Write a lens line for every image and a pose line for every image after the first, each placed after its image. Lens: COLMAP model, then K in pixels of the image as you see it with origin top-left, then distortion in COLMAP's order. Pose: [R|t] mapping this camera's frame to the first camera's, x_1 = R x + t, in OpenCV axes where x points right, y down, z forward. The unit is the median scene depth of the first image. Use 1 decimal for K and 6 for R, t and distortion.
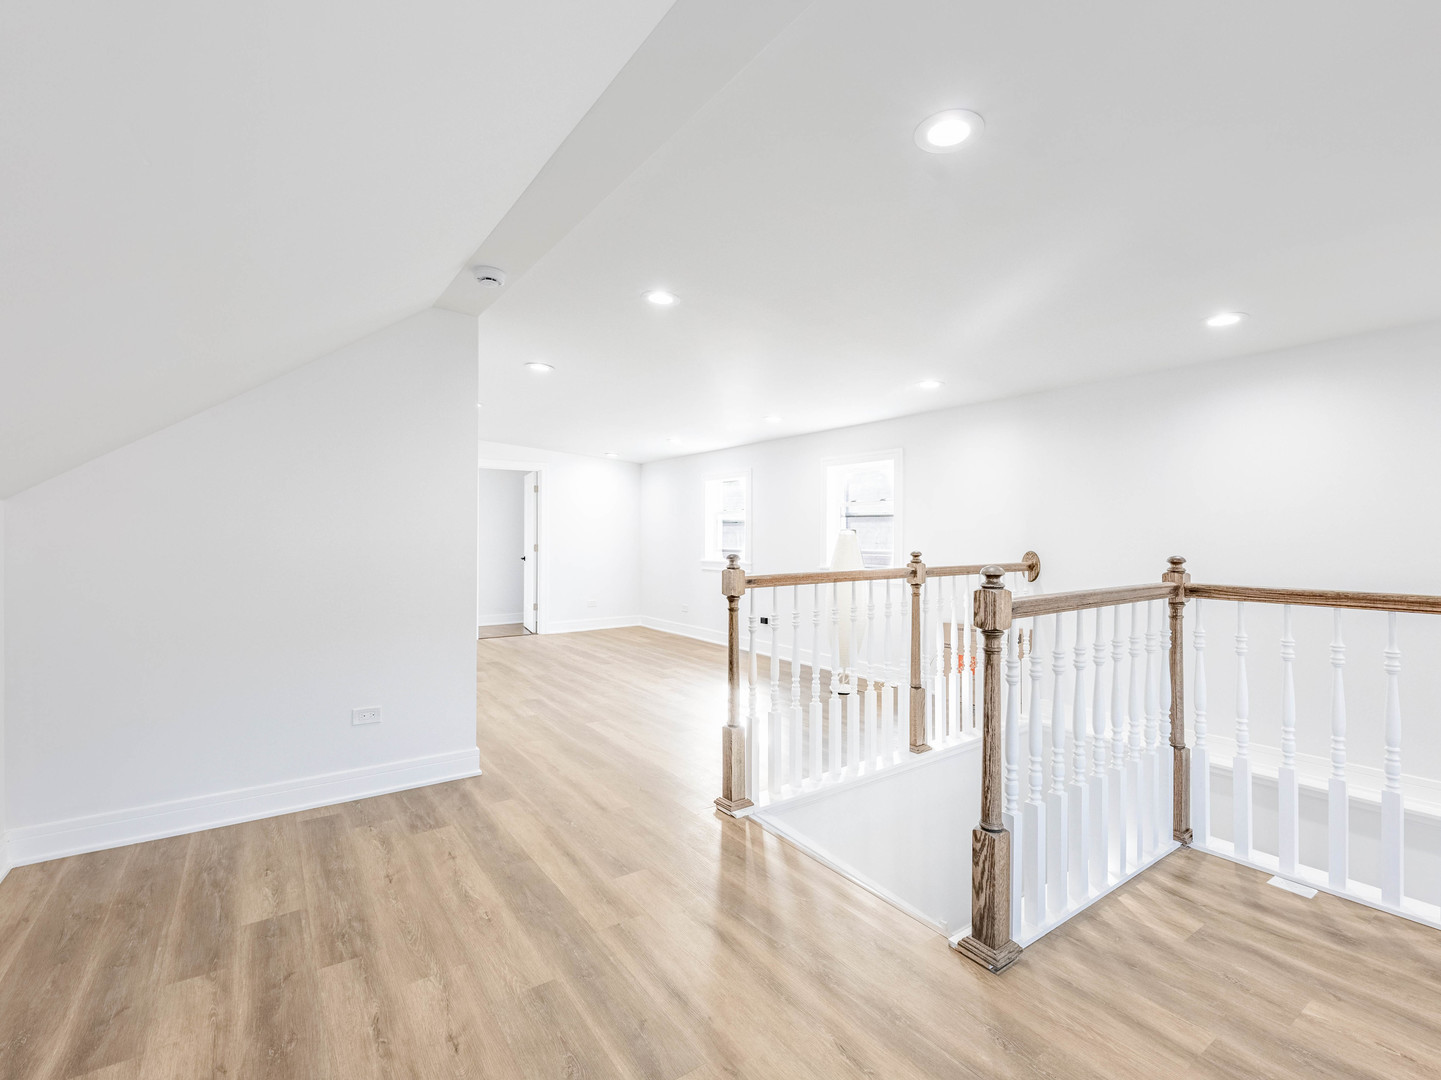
lens RADIAL K [[675.0, 0, 714.6], [0, 675.0, 534.7], [0, 0, 1]] dist [0.000033, -0.000612]
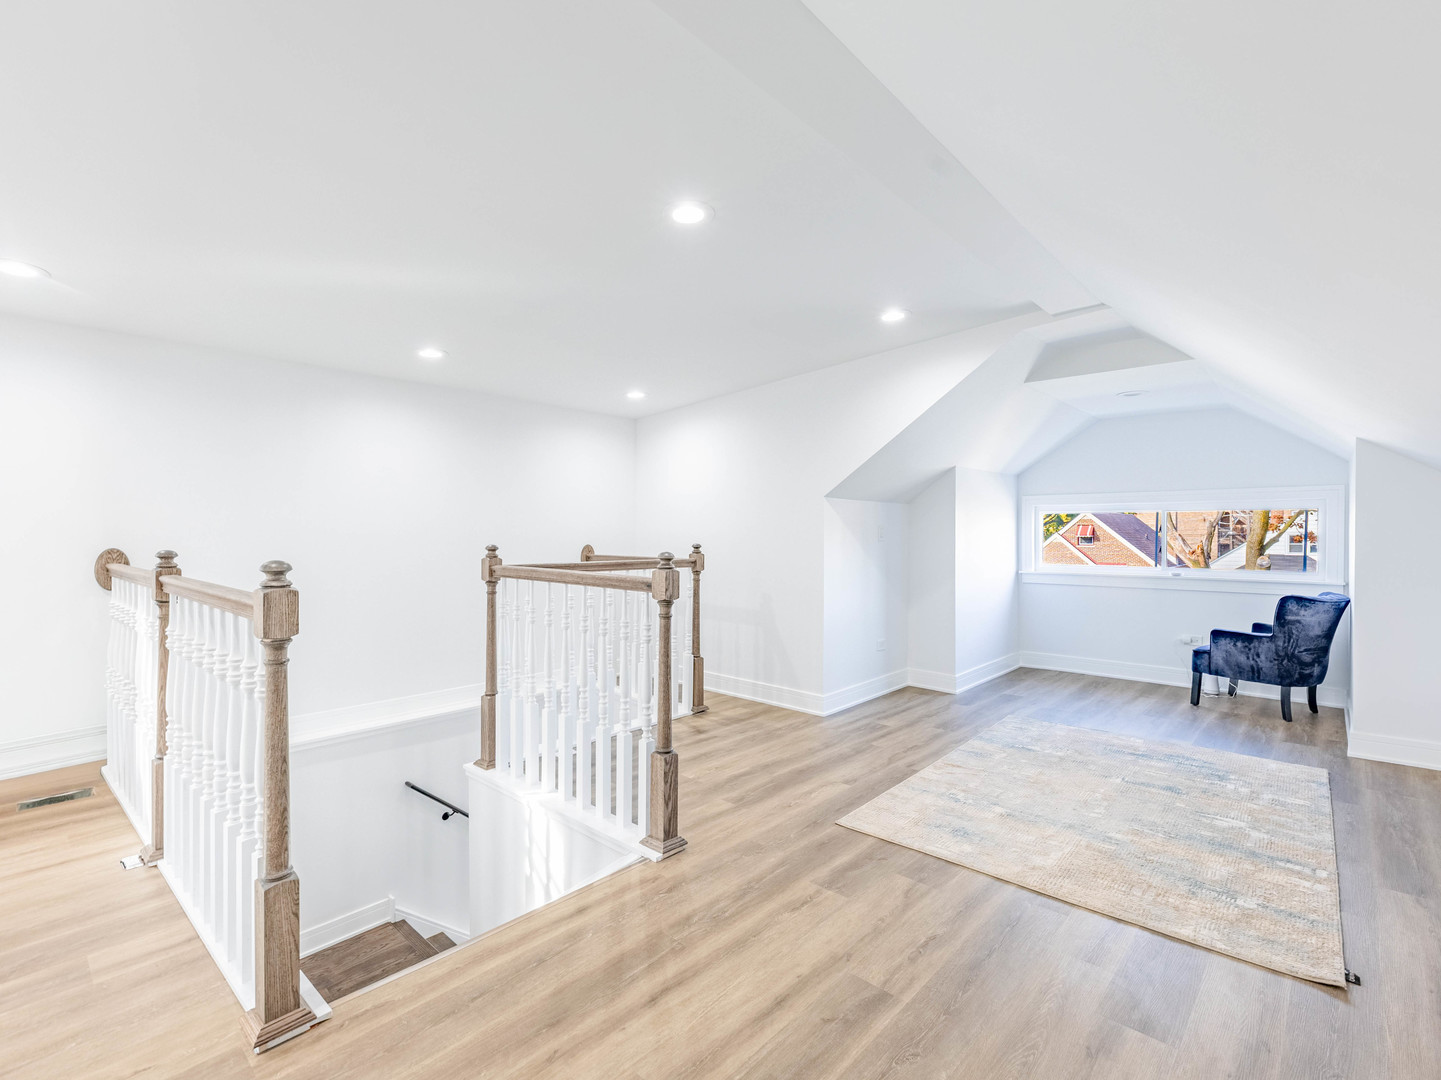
lens RADIAL K [[675.0, 0, 714.6], [0, 675.0, 534.7], [0, 0, 1]] dist [0.000033, -0.000612]
pose [[-0.230814, -0.006007, 0.972979, -0.914997], [-0.009369, 0.999948, 0.003951, 0.002289], [-0.972953, -0.008204, -0.230859, 1.234858]]
